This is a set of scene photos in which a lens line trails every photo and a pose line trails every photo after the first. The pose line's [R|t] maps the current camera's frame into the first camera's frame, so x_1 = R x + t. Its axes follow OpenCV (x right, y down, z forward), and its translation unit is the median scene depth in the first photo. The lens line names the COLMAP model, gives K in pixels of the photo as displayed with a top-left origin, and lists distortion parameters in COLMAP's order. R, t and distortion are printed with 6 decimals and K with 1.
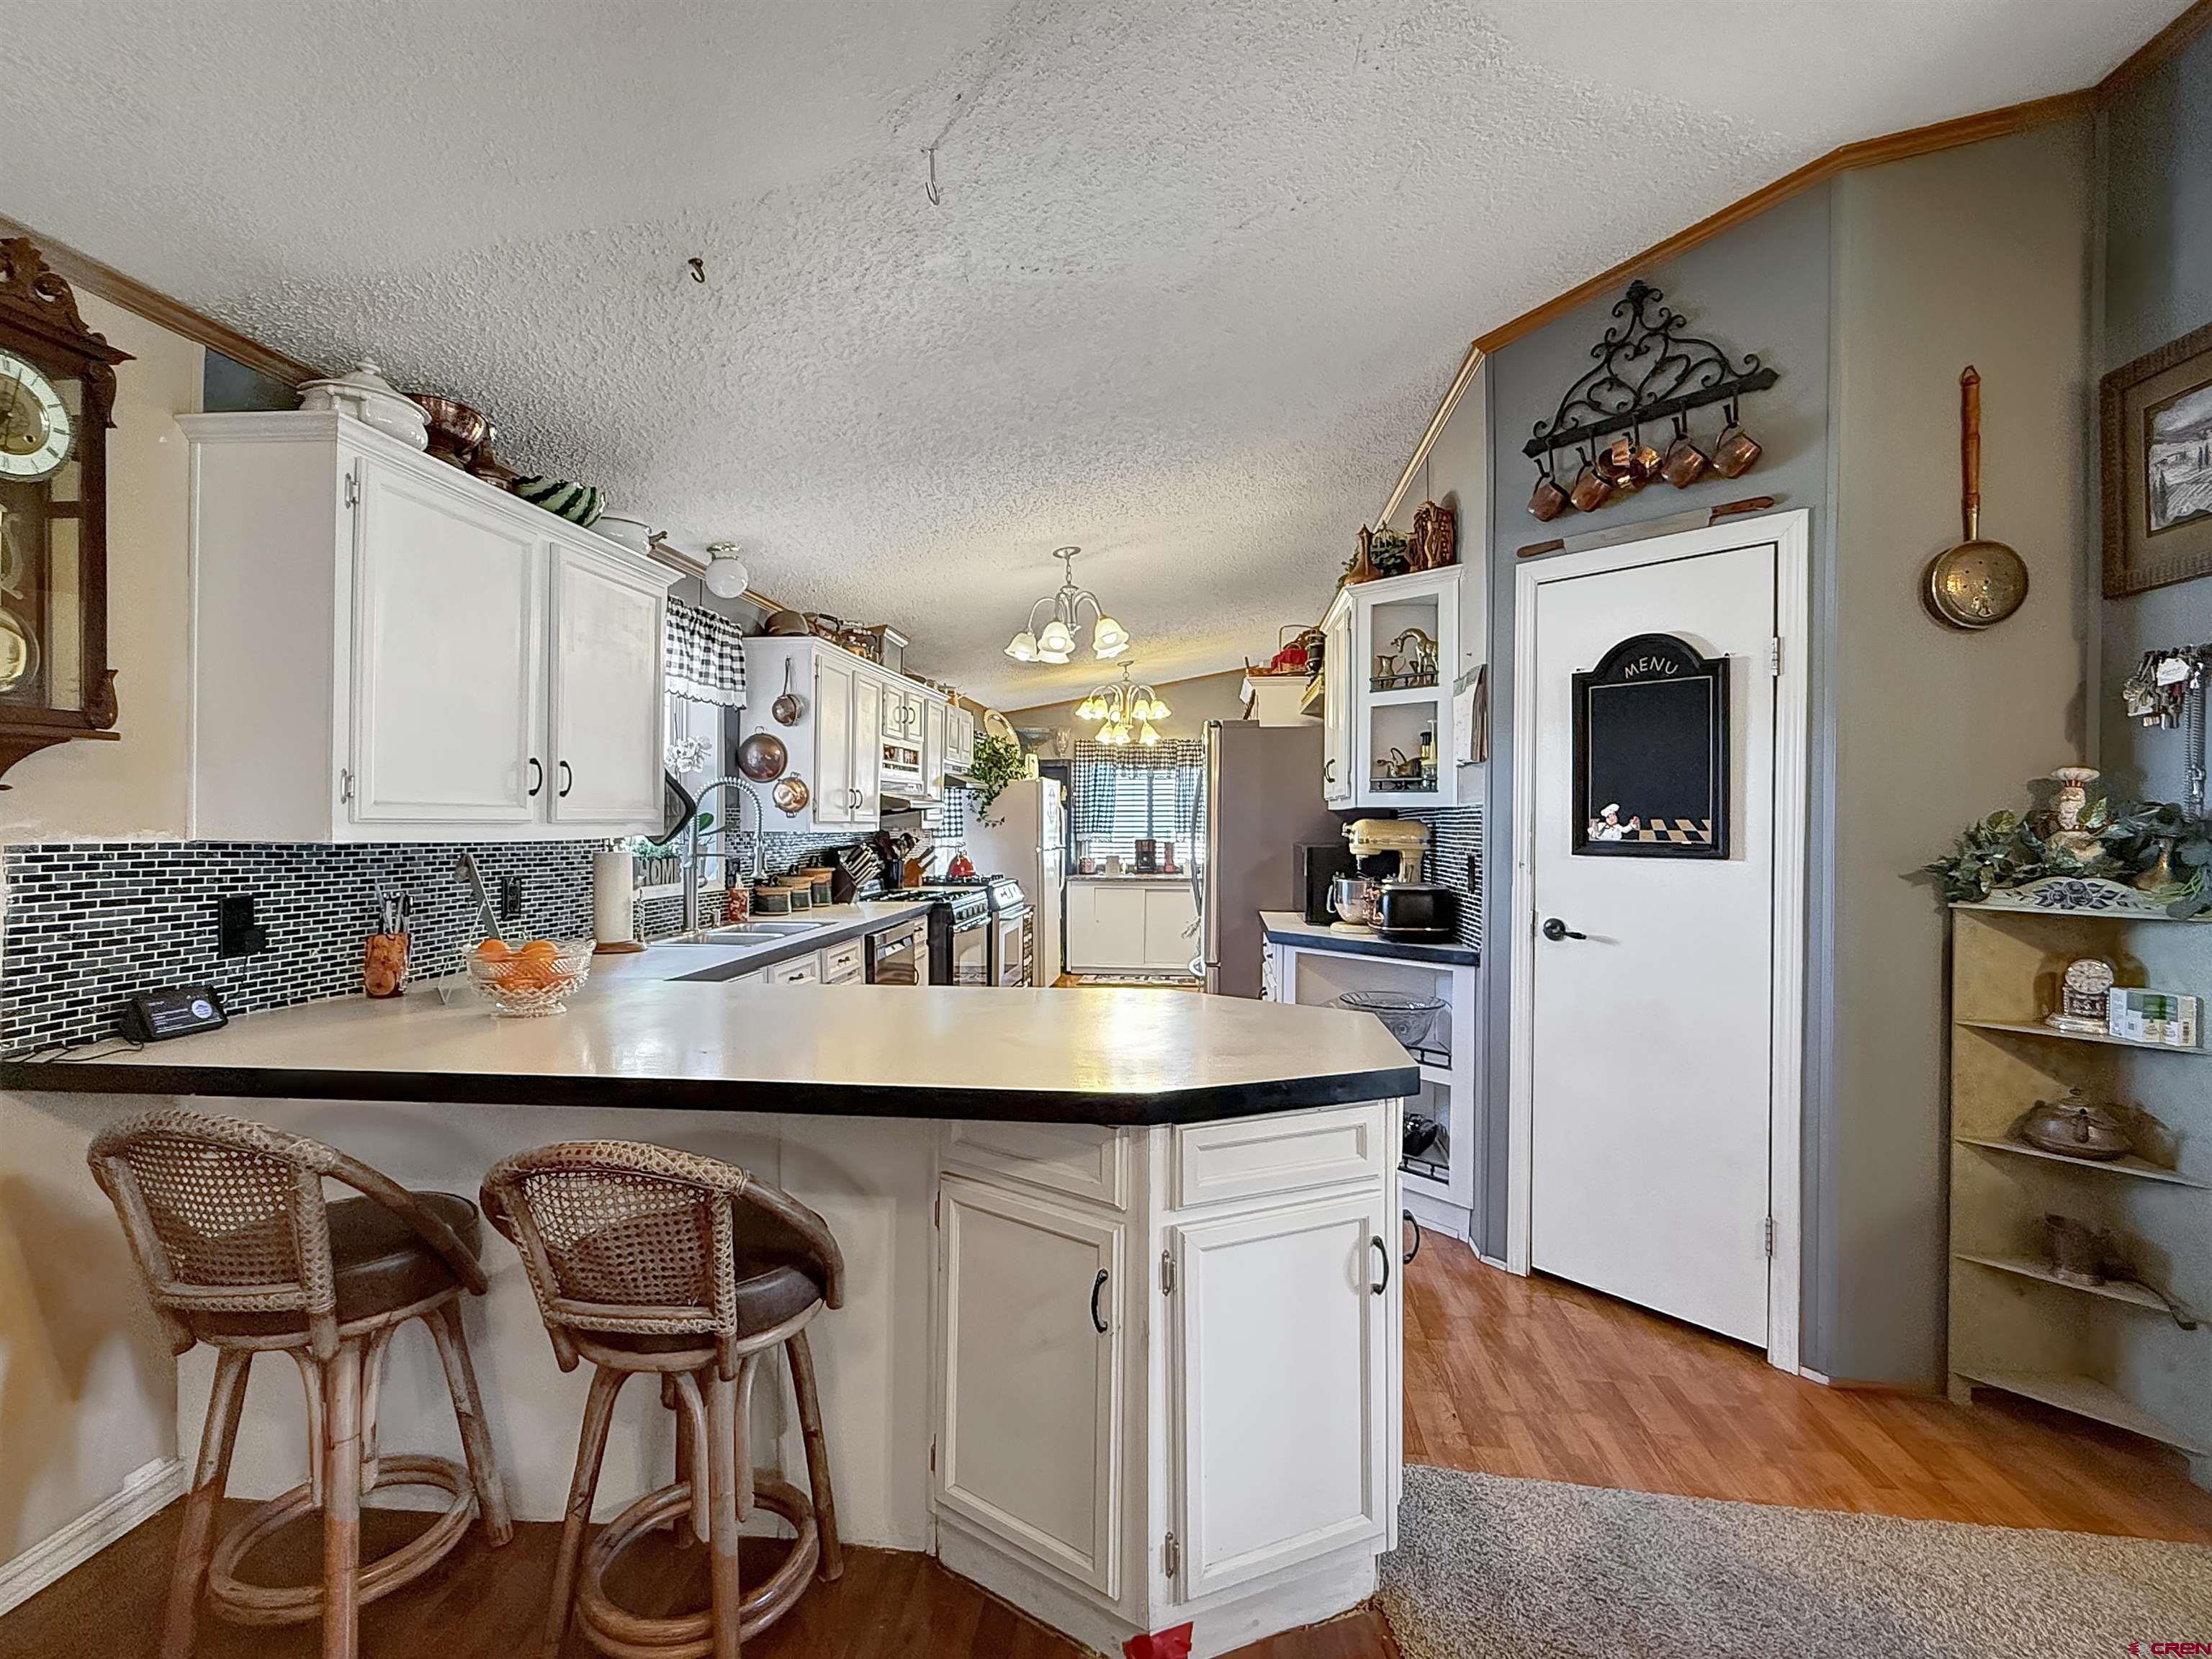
lens RADIAL K [[1050.9, 0, 1103.8], [0, 1050.9, 819.2], [0, 0, 1]] dist [-0.001560, 0.000003]
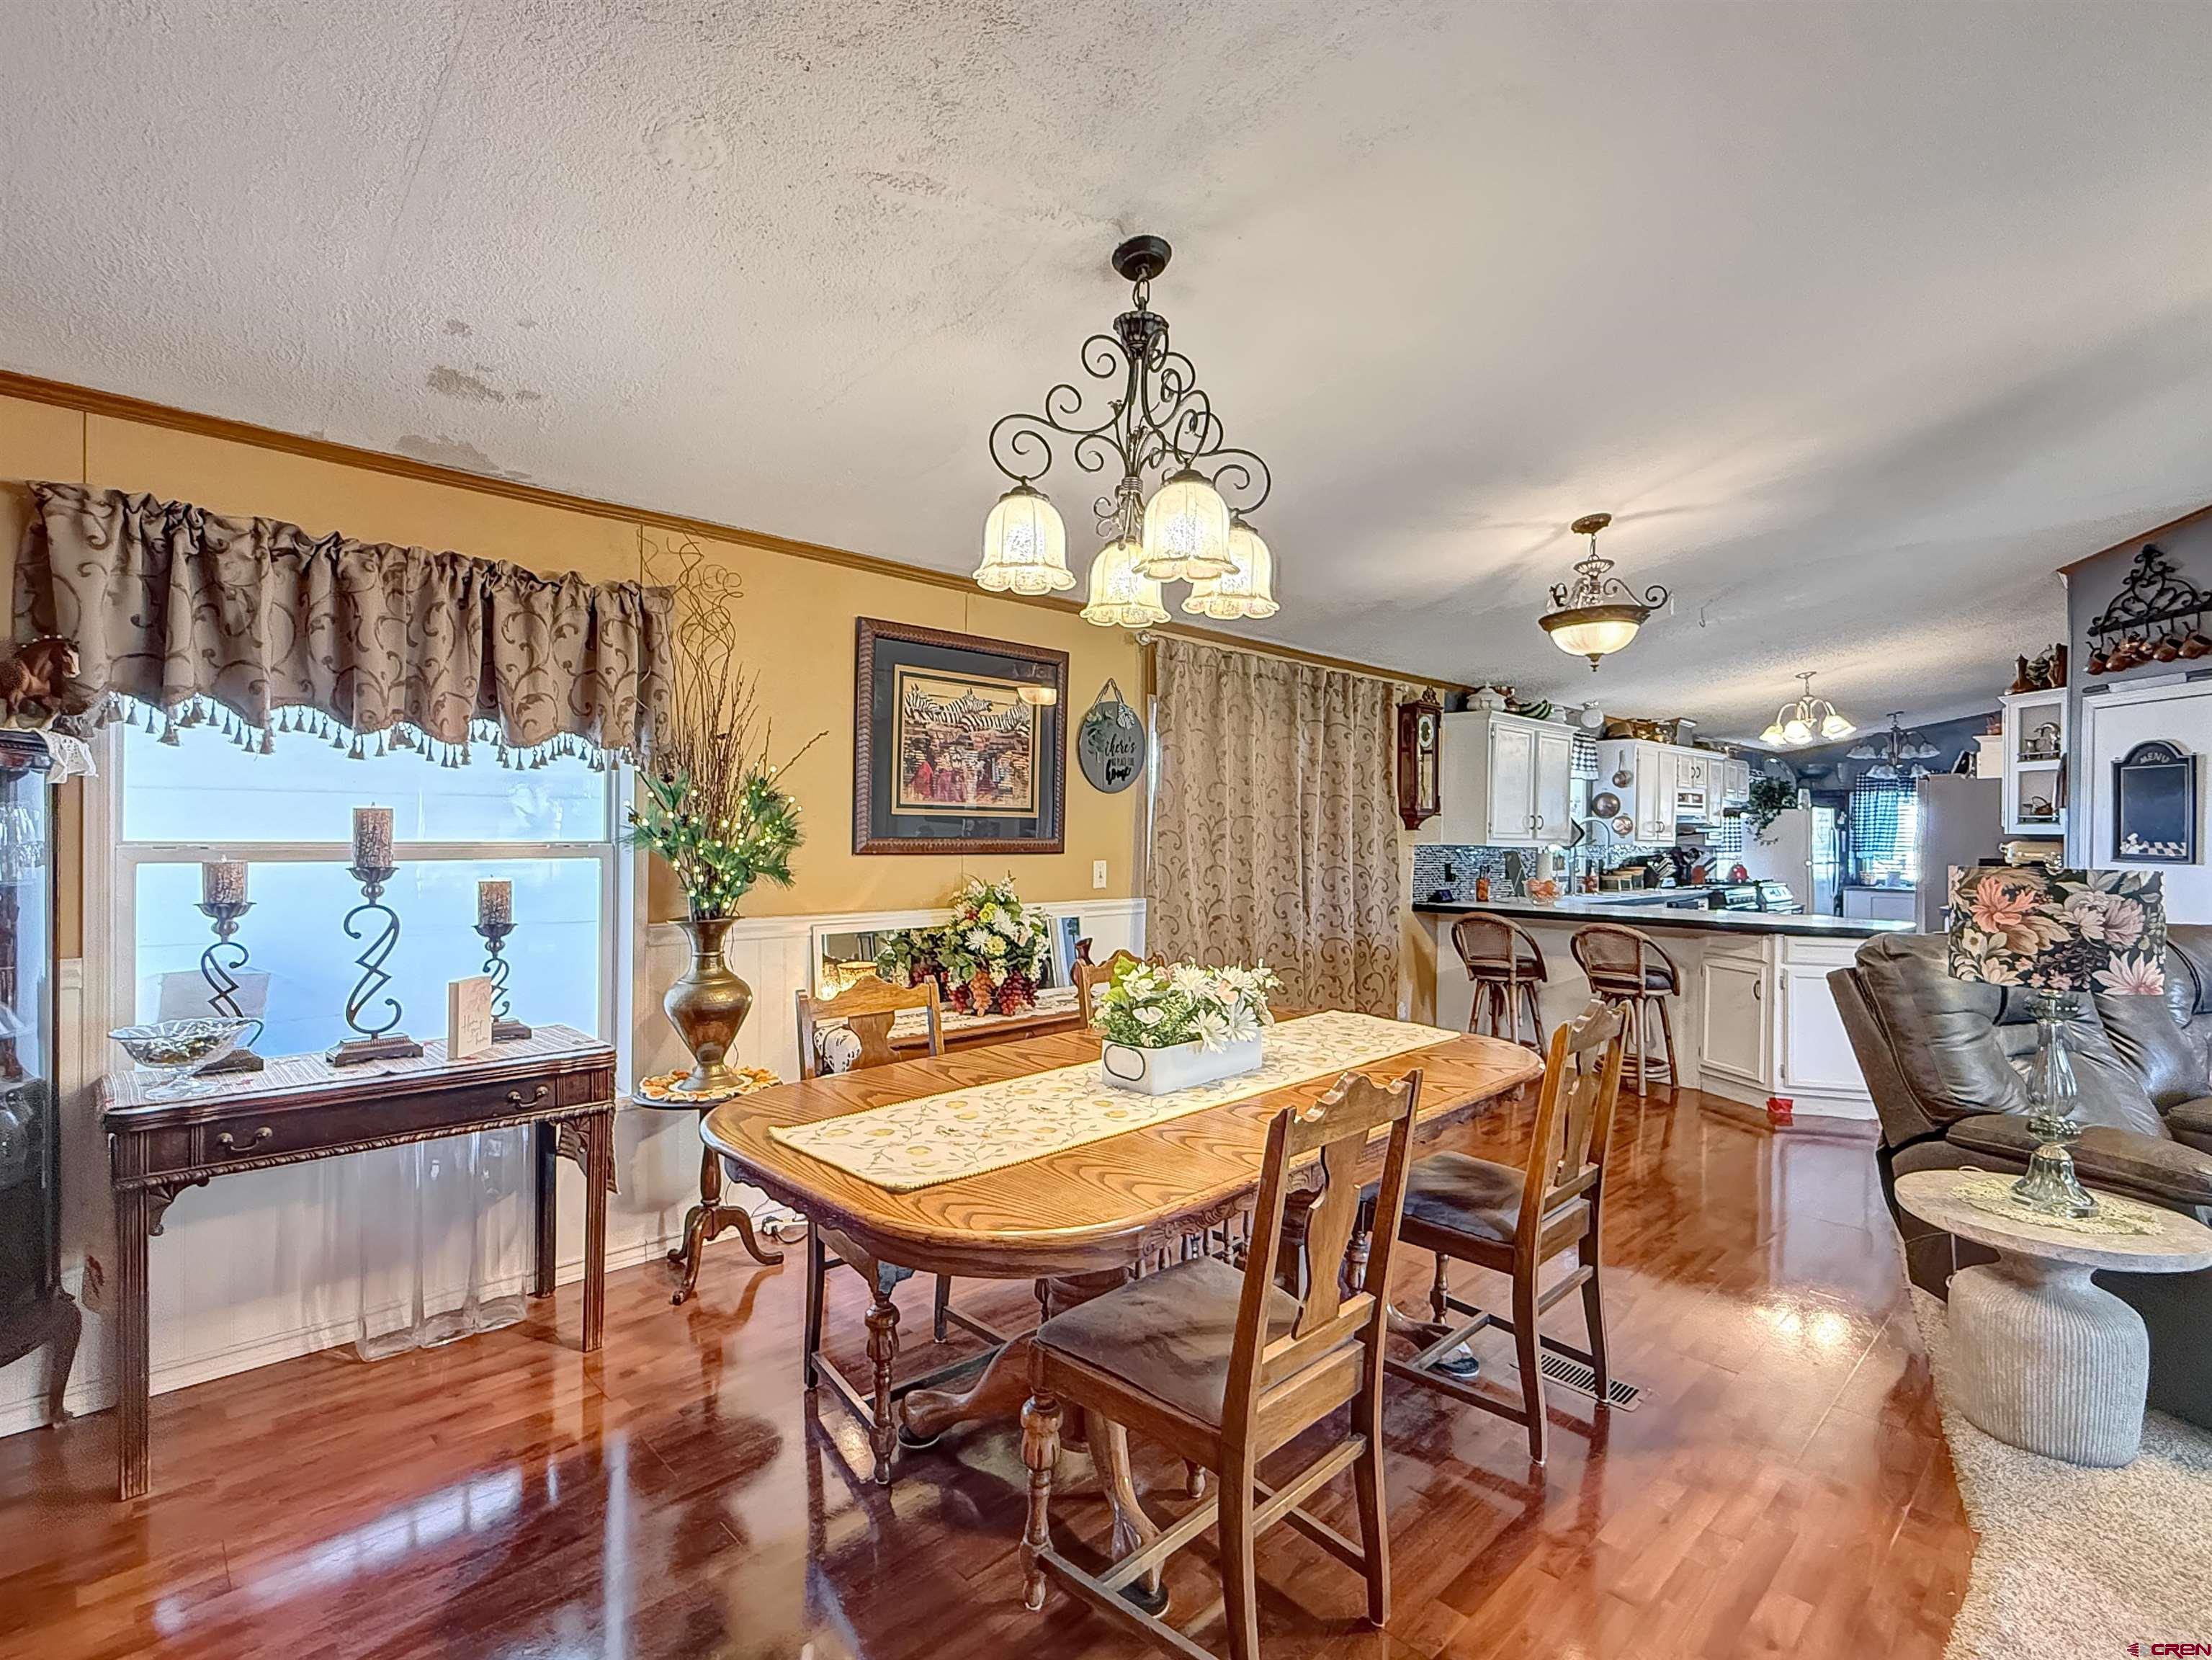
lens RADIAL K [[1051.1, 0, 1100.8], [0, 1051.1, 834.6], [0, 0, 1]] dist [-0.001560, 0.000003]
pose [[0.762357, 0.003861, -0.647145, 0.195740], [-0.004928, 0.999988, 0.000160, -0.002905], [0.647138, 0.003067, 0.762367, -0.992831]]
